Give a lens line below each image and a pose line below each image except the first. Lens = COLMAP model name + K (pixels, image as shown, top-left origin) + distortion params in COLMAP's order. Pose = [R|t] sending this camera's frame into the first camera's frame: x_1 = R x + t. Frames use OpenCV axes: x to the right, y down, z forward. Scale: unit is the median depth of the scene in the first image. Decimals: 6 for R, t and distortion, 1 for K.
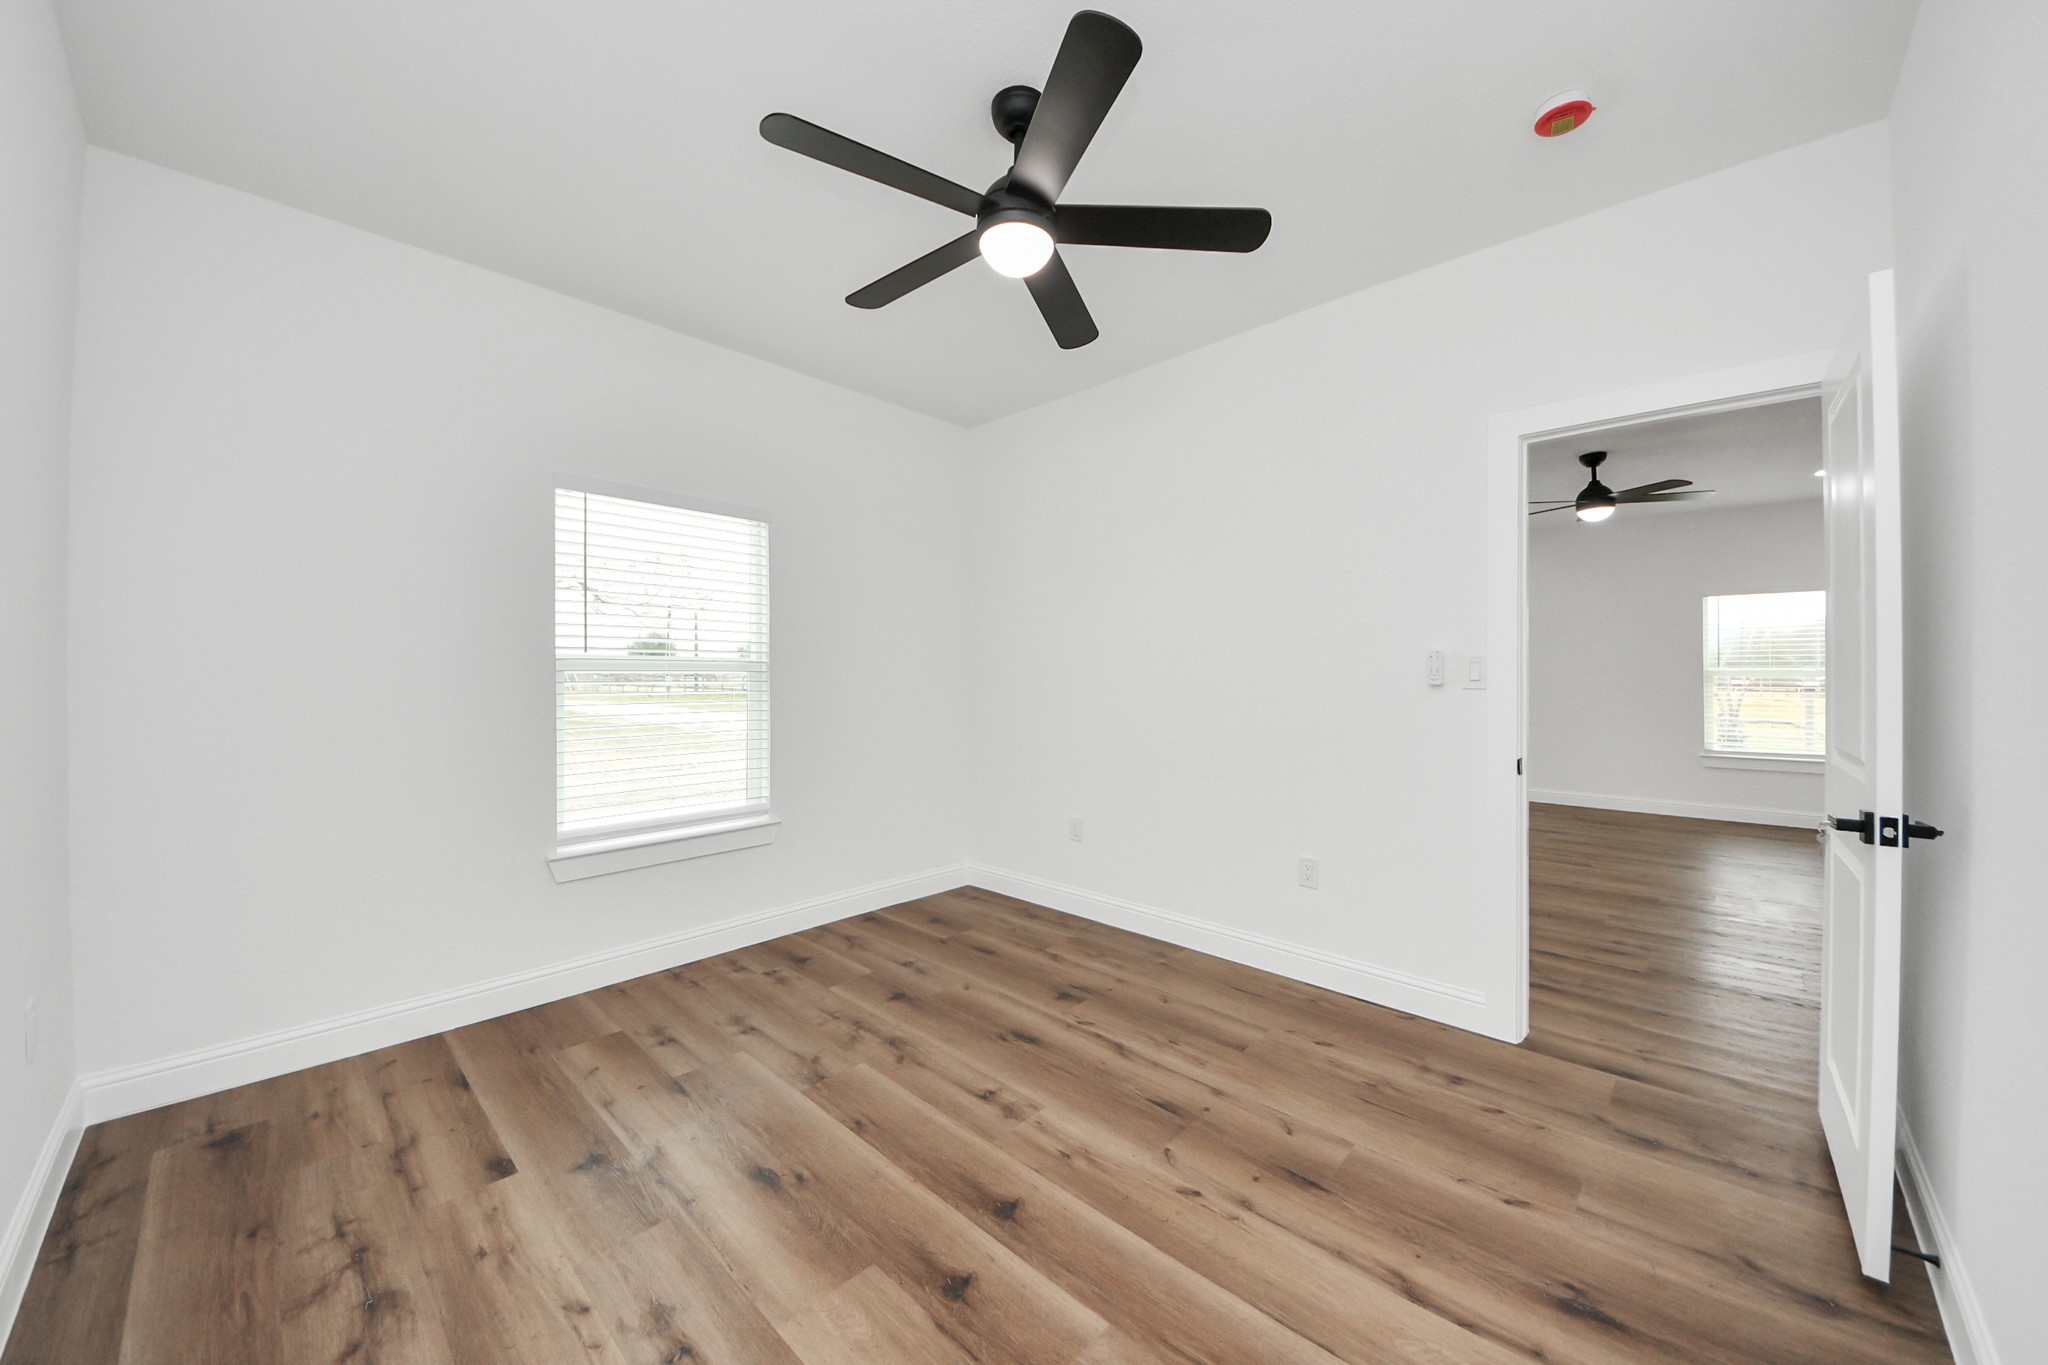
lens RADIAL K [[743.5, 0, 1026.7], [0, 743.5, 685.9], [0, 0, 1]] dist [0.014432, -0.013774]
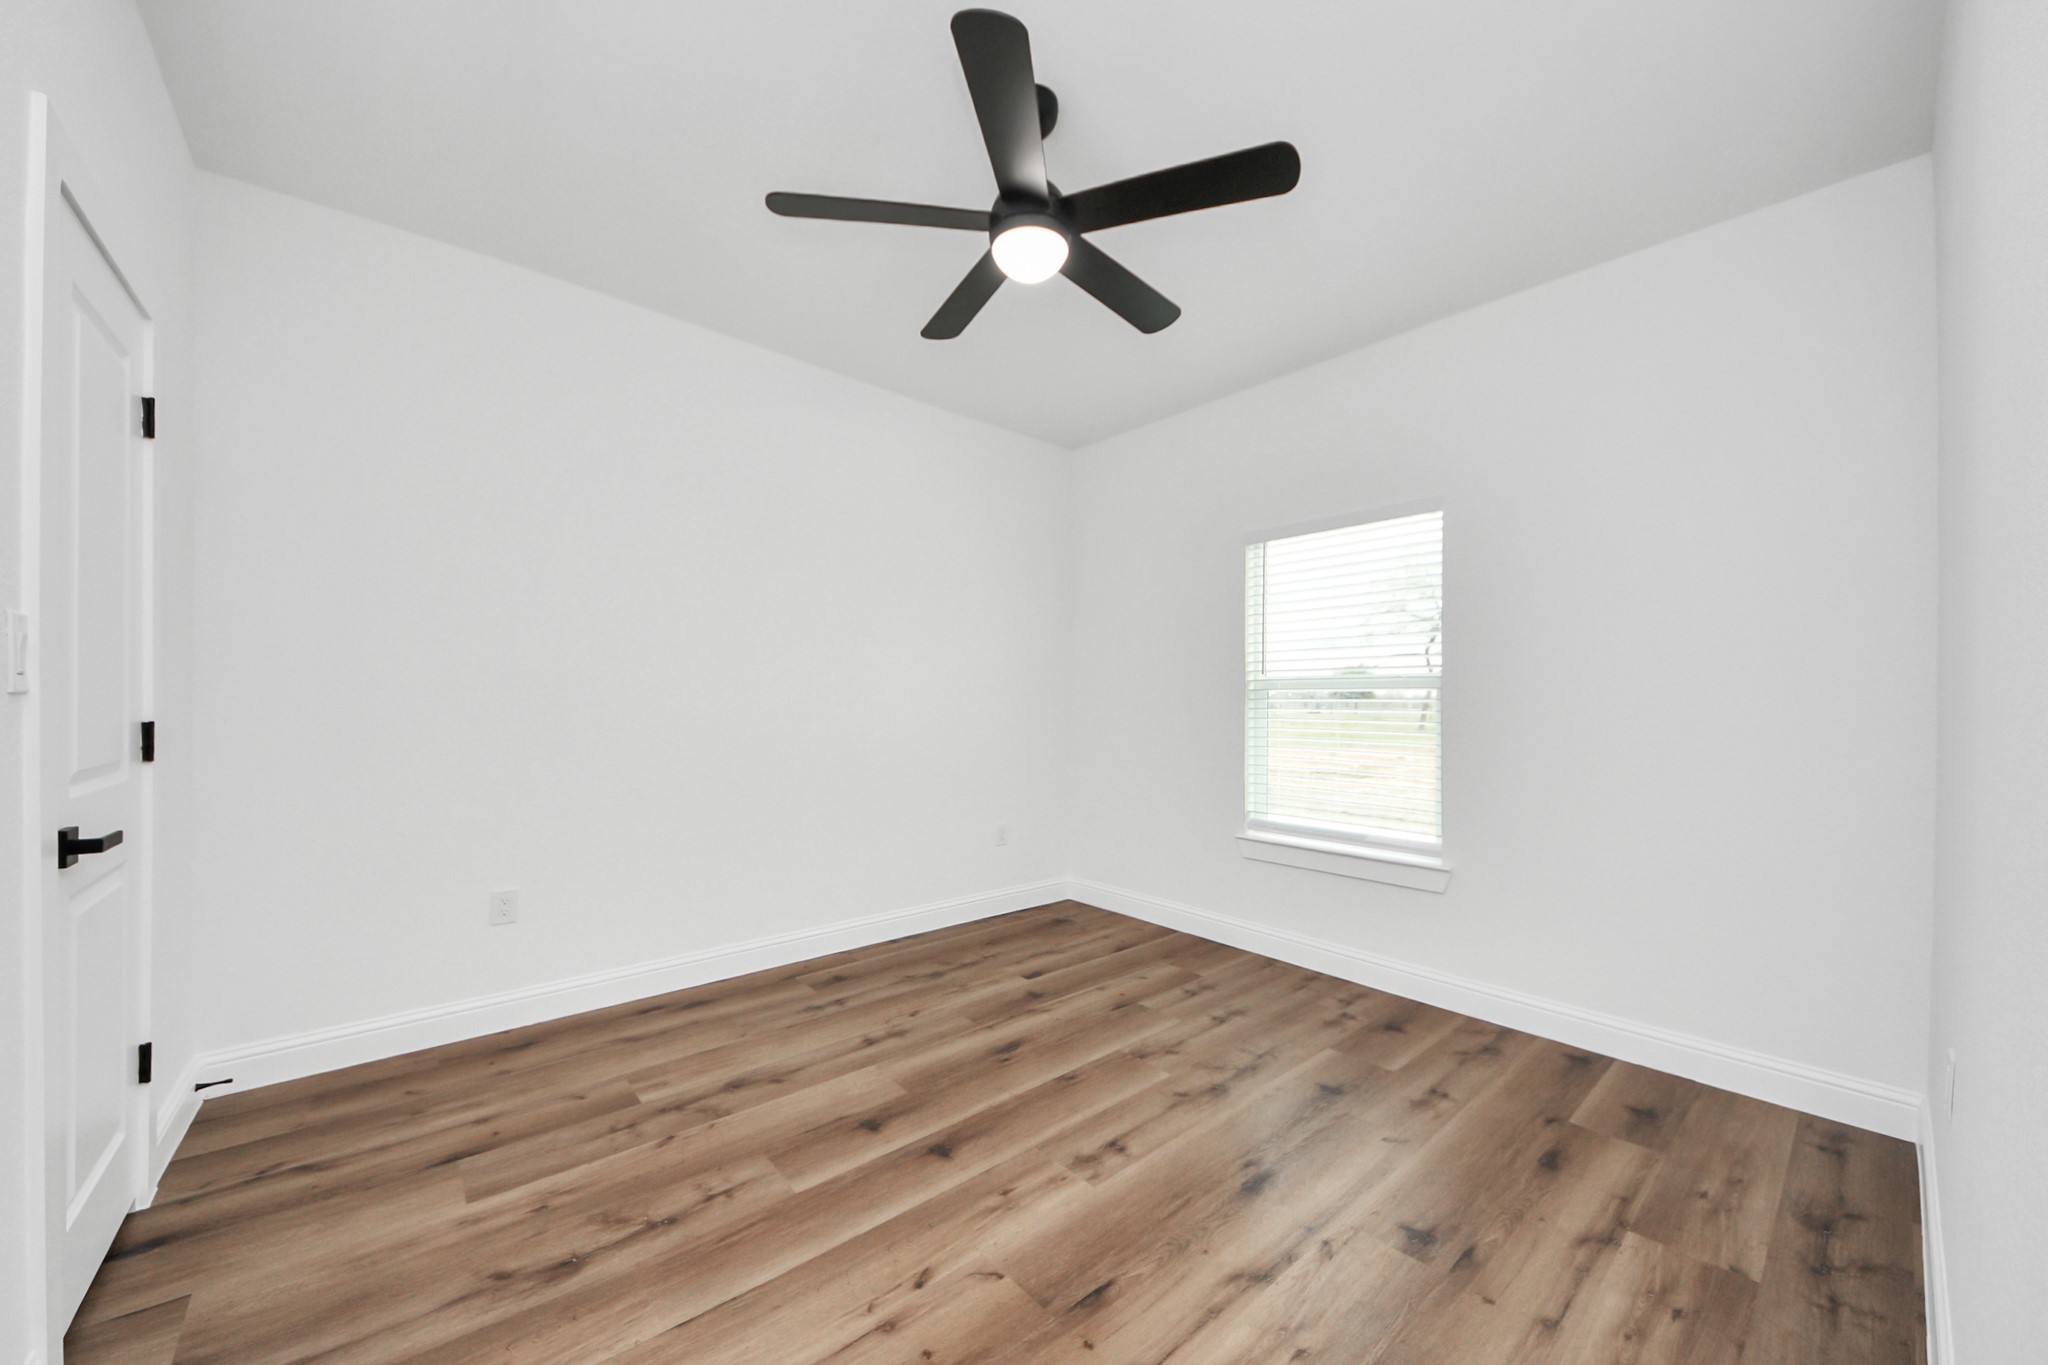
lens RADIAL K [[743.5, 0, 1026.7], [0, 743.5, 685.9], [0, 0, 1]] dist [0.014432, -0.013774]
pose [[-0.093464, -0.018303, -0.995454, 0.734223], [-0.028080, 0.999482, -0.015741, 0.002329], [0.995227, 0.026481, -0.093930, 0.805261]]
